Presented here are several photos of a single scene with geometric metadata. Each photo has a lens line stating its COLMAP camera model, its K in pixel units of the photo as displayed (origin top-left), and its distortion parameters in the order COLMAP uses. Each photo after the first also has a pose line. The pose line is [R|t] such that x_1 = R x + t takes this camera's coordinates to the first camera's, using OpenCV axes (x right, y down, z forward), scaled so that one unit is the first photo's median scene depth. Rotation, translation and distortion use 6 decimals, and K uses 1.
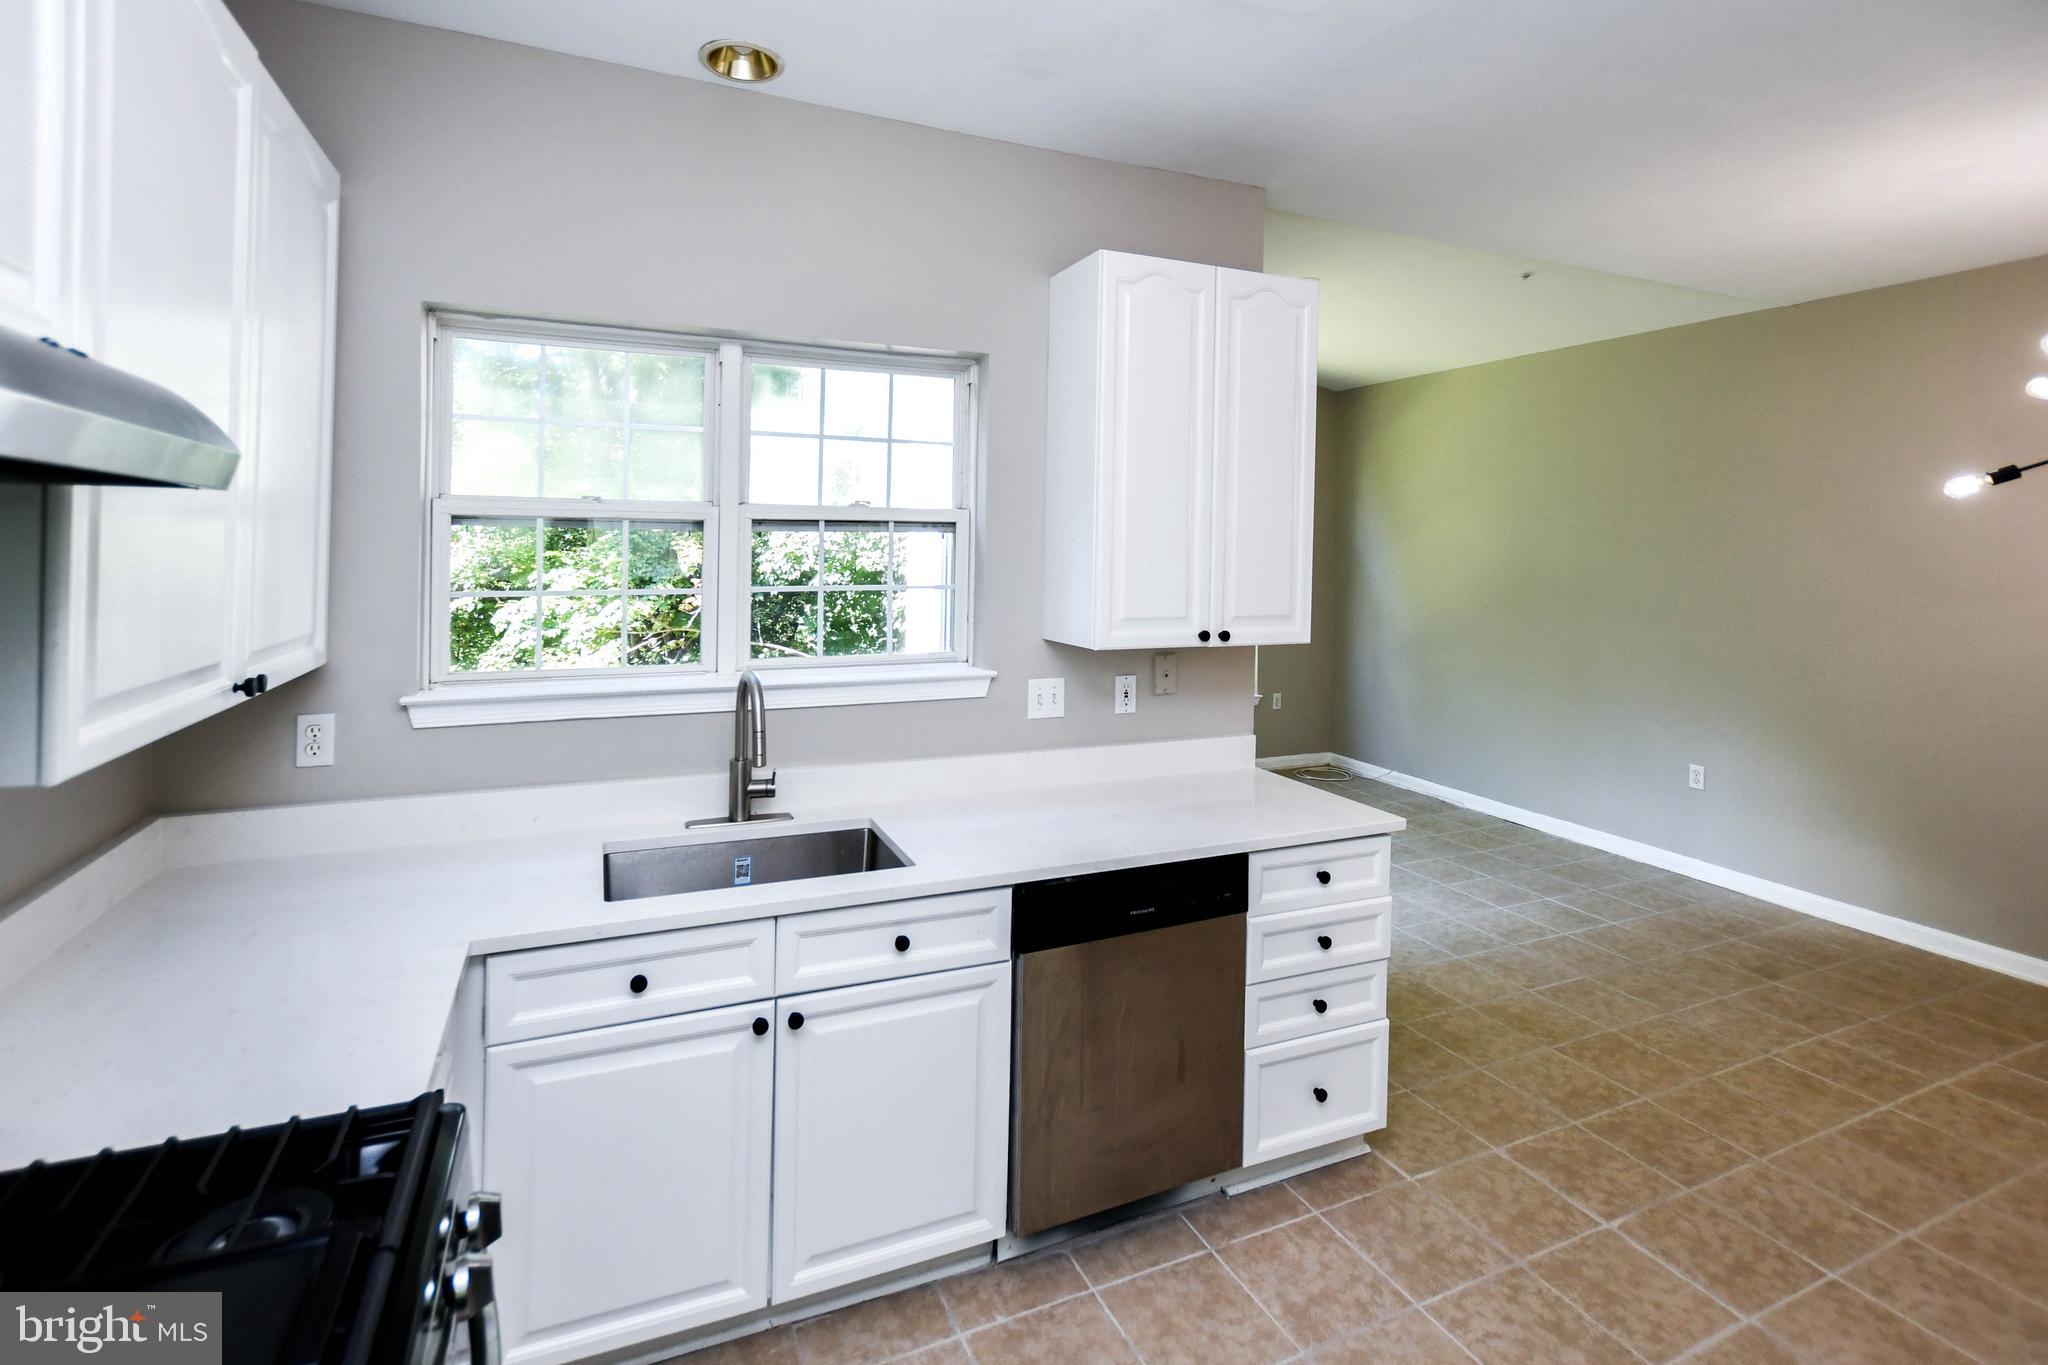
lens RADIAL K [[946.1, 0, 1012.2], [0, 946.1, 562.6], [0, 0, 1]] dist [-0.005976, -0.000014]
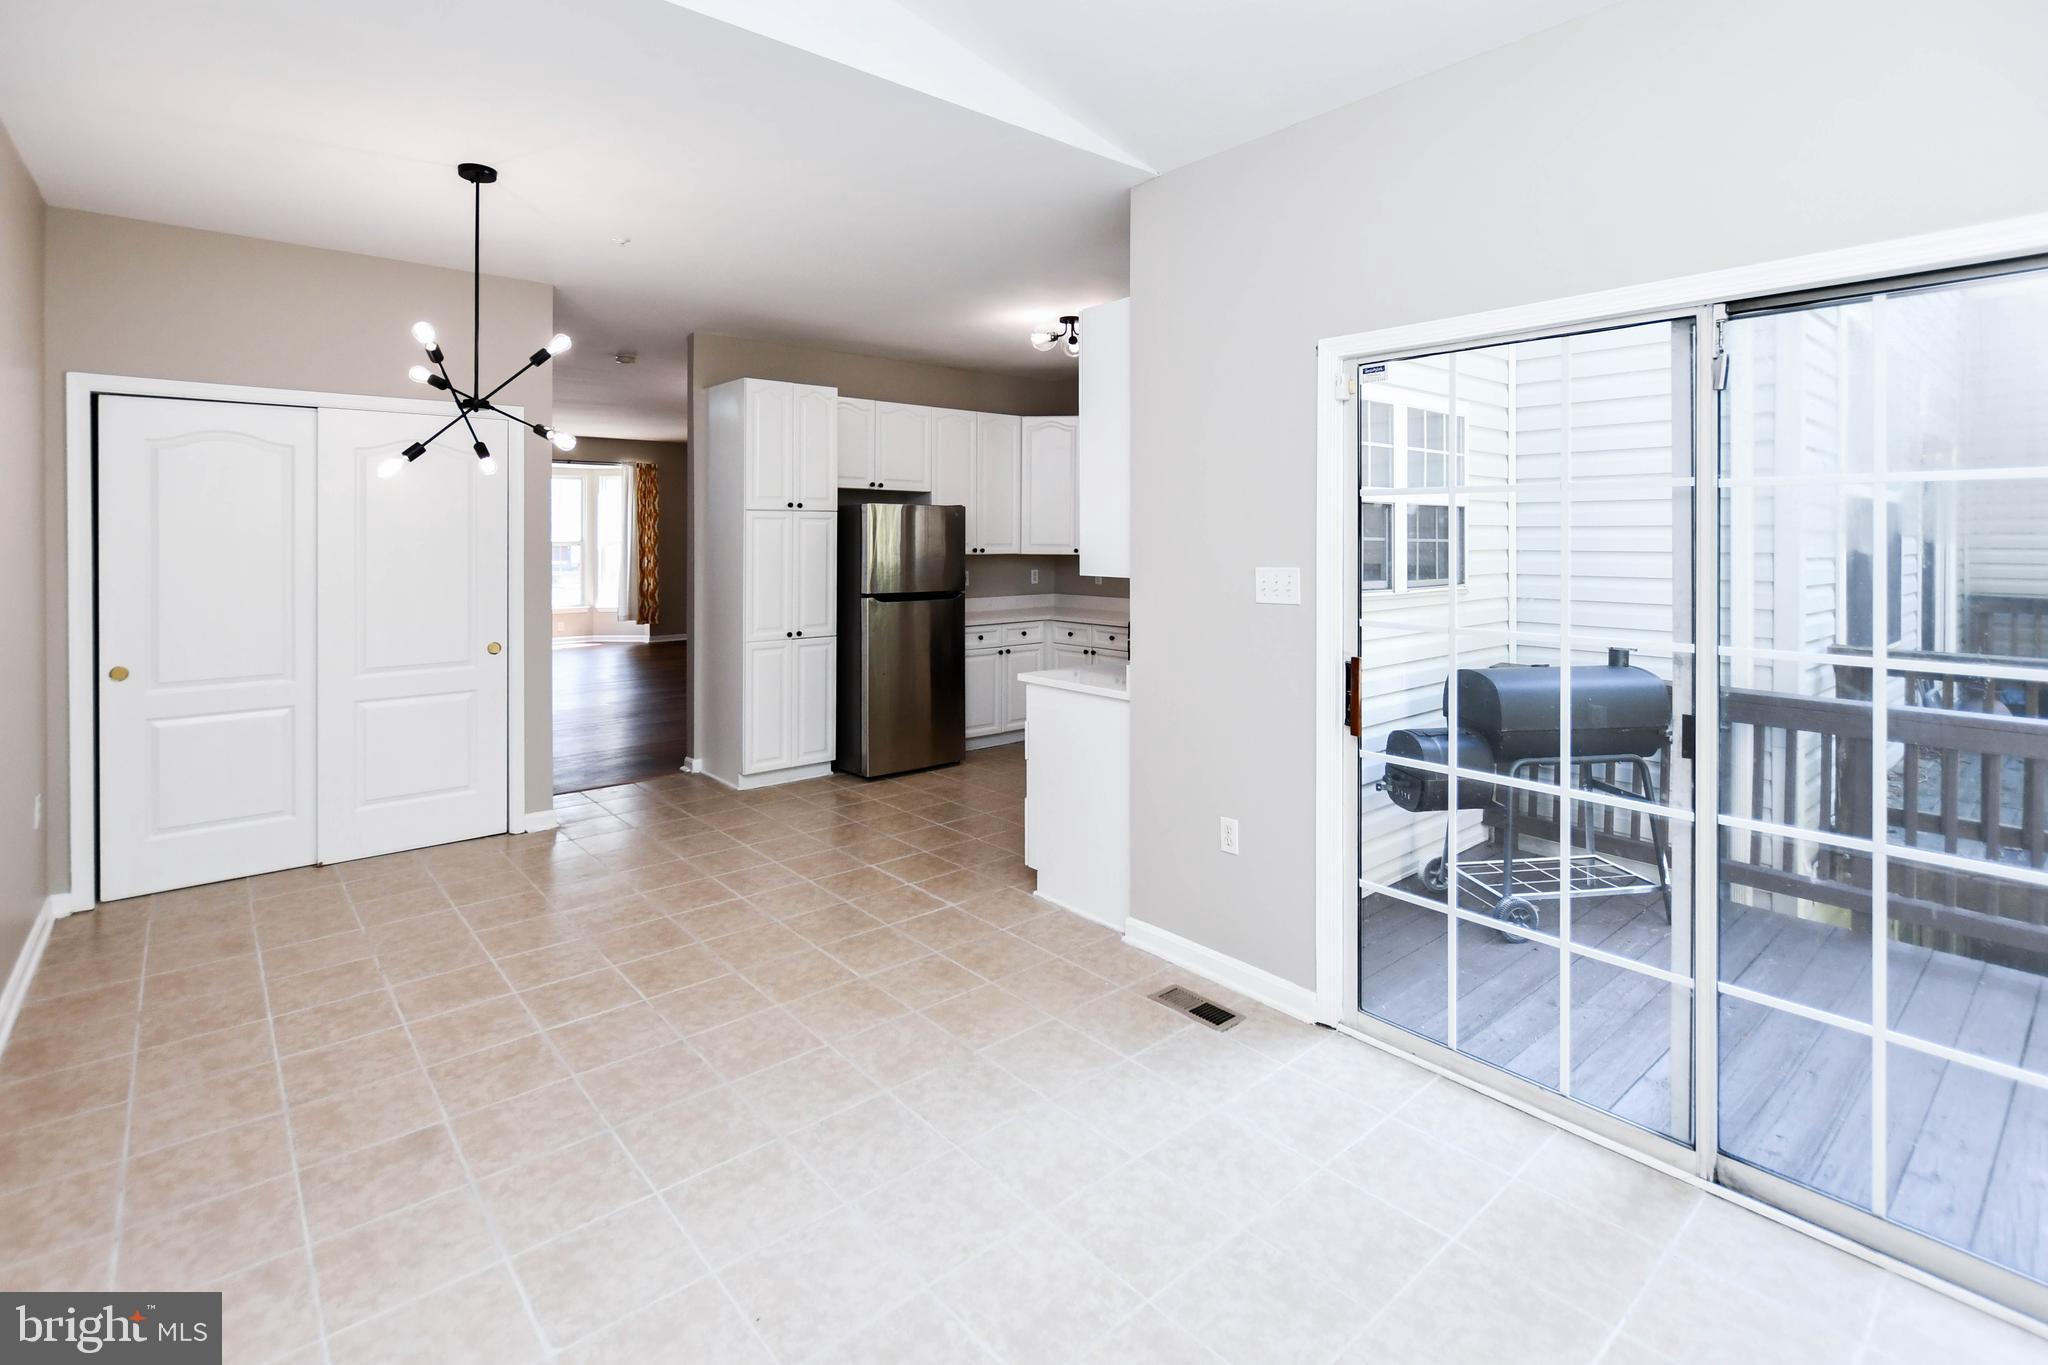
lens RADIAL K [[946.1, 0, 1006.1], [0, 946.1, 528.3], [0, 0, 1]] dist [-0.005976, -0.000014]
pose [[-0.958510, -0.015753, -0.284622, 0.858977], [-0.016534, 0.999863, 0.000340, 0.019778], [0.284578, 0.005032, -0.958640, 2.433609]]
